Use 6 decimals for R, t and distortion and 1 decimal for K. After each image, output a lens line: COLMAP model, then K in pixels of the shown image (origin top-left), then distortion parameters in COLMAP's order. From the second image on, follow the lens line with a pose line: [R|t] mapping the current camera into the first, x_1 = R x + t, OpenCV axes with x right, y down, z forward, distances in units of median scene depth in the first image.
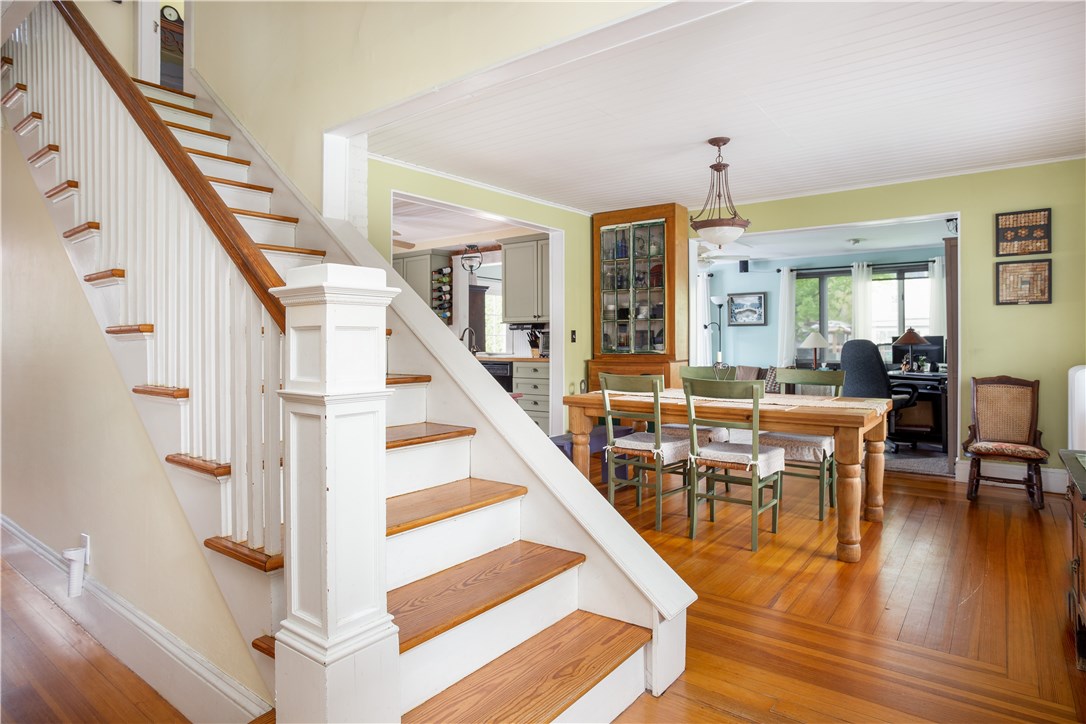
lens RADIAL K [[616.0, 0, 543.8], [0, 616.0, 347.0], [0, 0, 1]] dist [-0.040823, 0.000888]
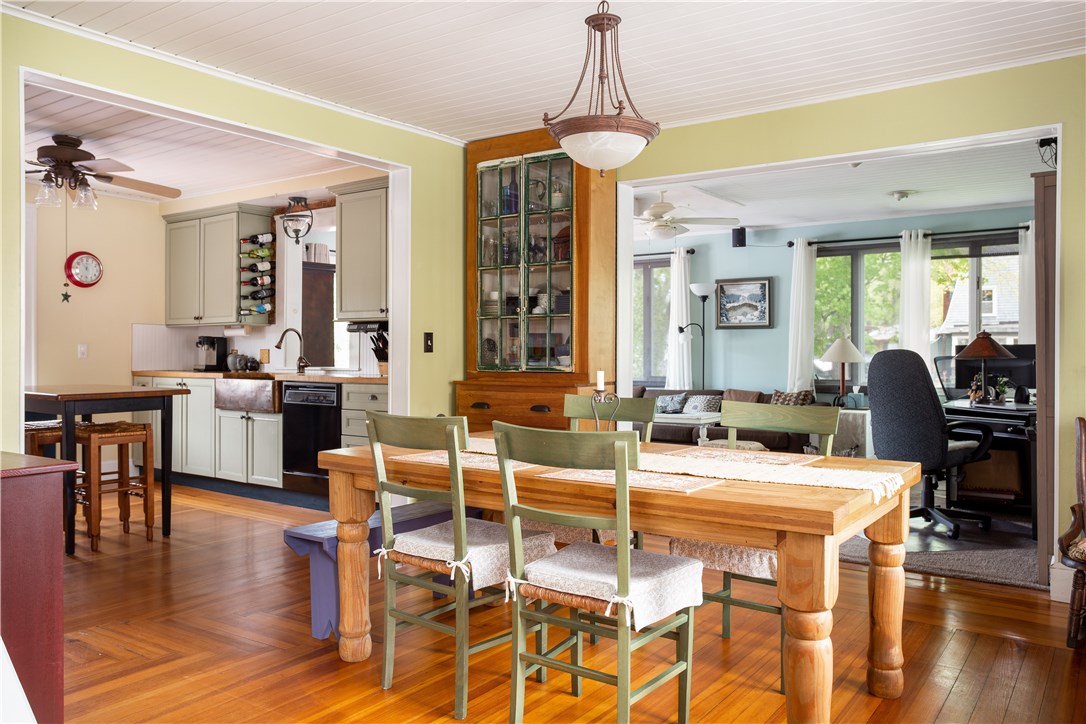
lens RADIAL K [[831.9, 0, 543.0], [0, 831.9, 362.0], [0, 0, 1]] dist [-0.006285, -0.004577]
pose [[0.999523, 0.004066, 0.030611, 0.132212], [-0.004168, 0.999986, 0.003296, -0.001152], [-0.030597, -0.003422, 0.999526, 0.172160]]
